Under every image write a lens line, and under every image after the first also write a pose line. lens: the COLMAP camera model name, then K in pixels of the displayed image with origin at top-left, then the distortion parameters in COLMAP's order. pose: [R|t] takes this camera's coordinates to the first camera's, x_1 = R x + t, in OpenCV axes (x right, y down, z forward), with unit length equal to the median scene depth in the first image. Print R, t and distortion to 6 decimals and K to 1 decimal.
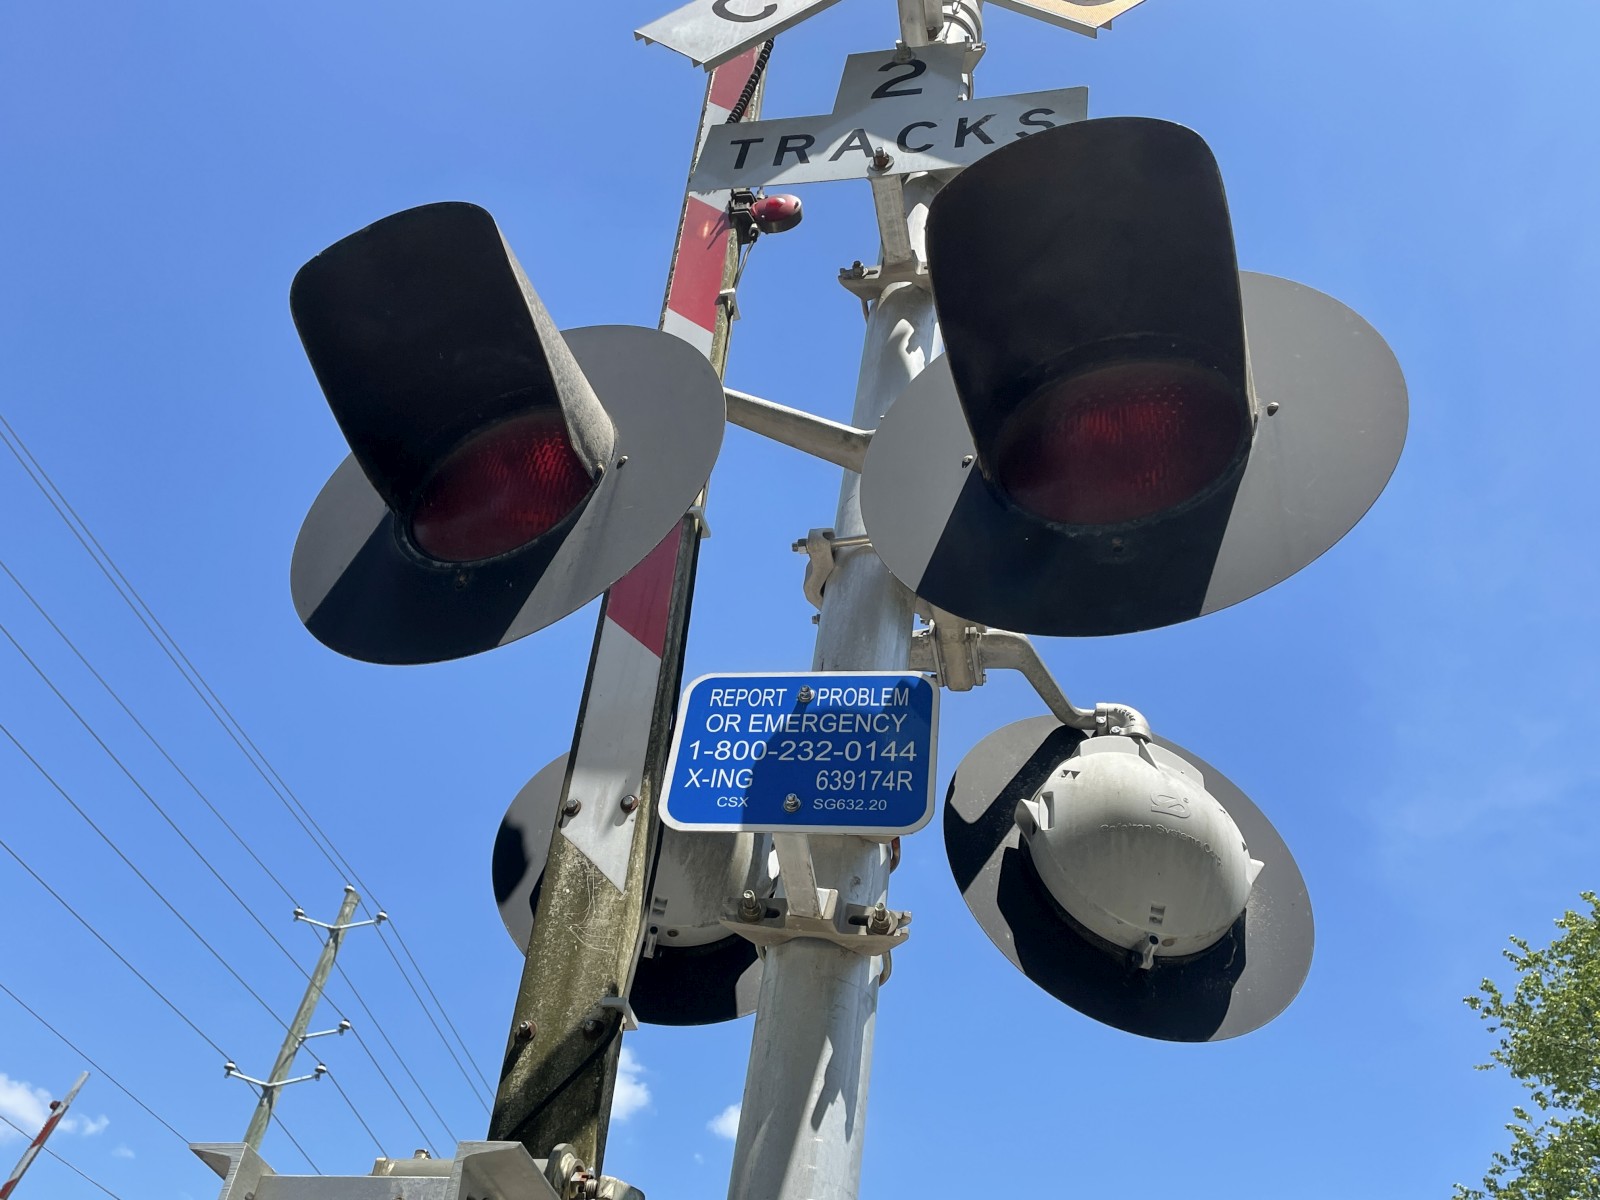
lens RADIAL K [[1383.1, 0, 799.8], [0, 1383.1, 605.5], [0, 0, 1]] dist [0.085202, -0.003986]
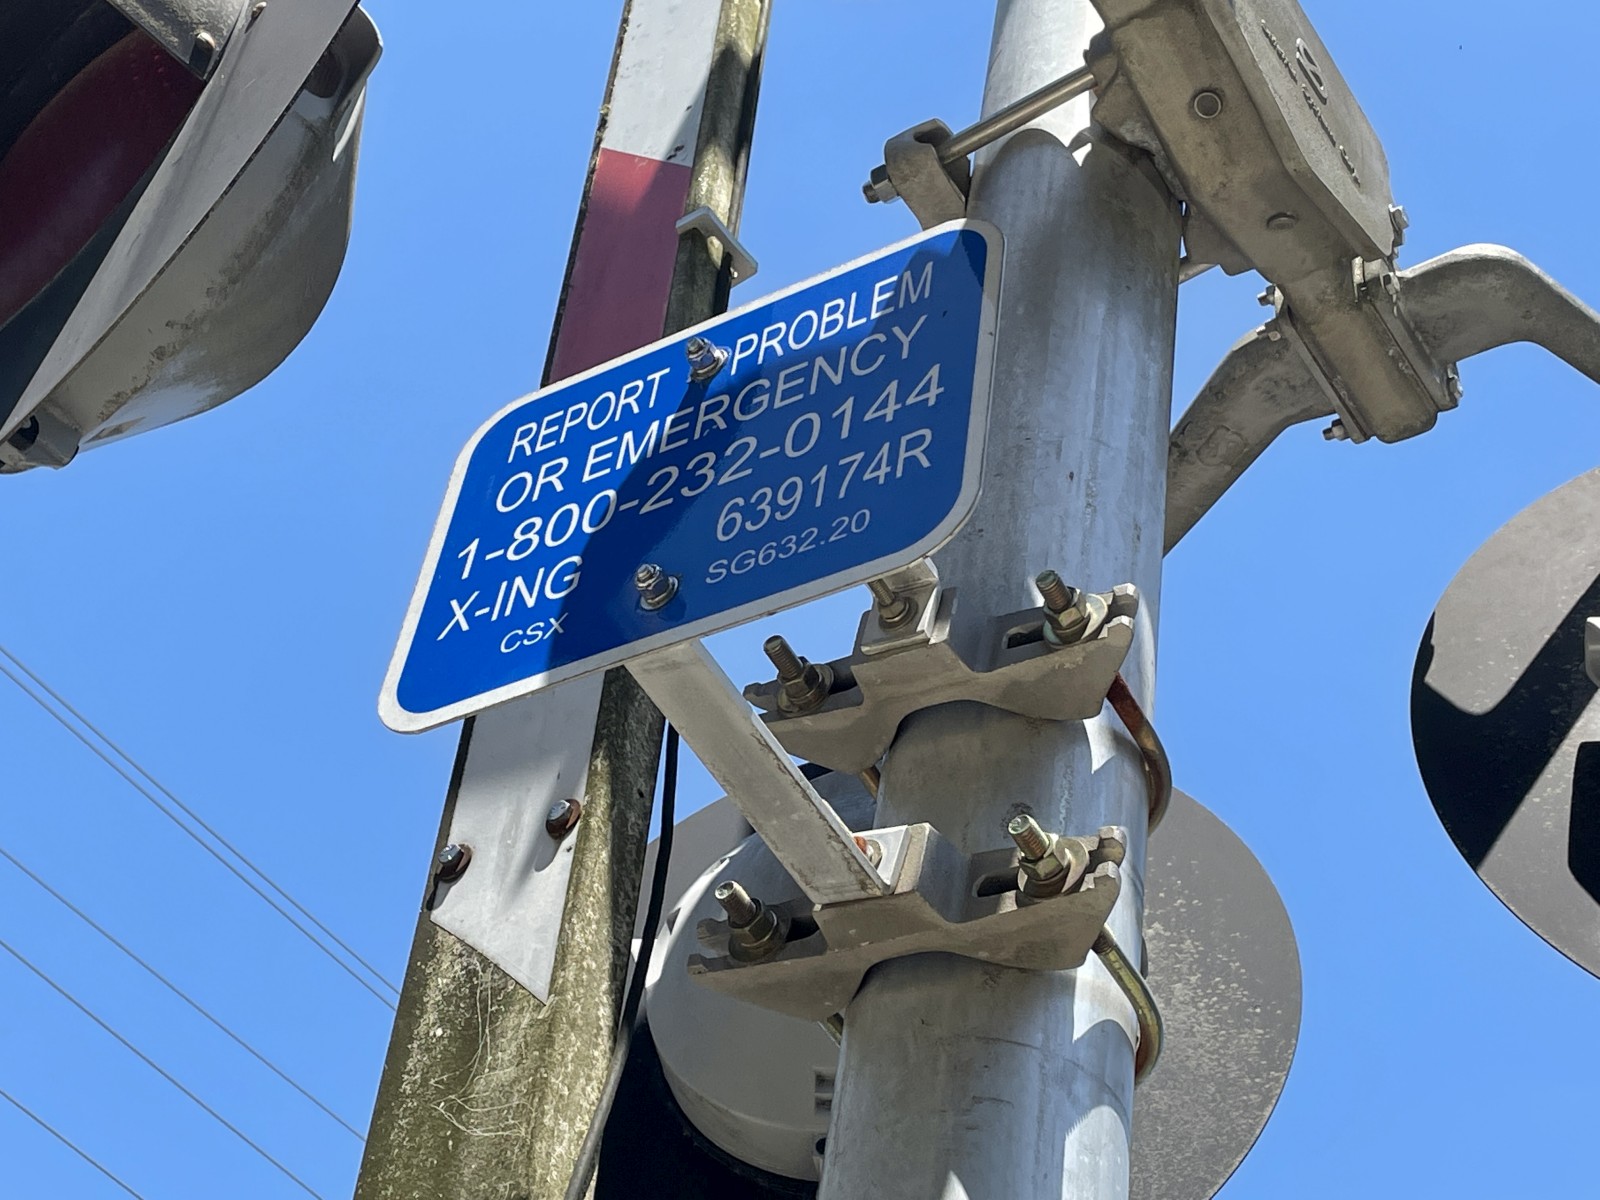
lens RADIAL K [[2643.8, 0, 809.5], [0, 2643.8, 597.6], [0, 0, 1]] dist [0.113054, 0.000000]
pose [[0.924936, -0.277914, -0.259339, 0.209334], [0.257069, 0.959902, -0.111817, 0.220694], [0.280016, 0.036755, 0.959292, 0.272417]]
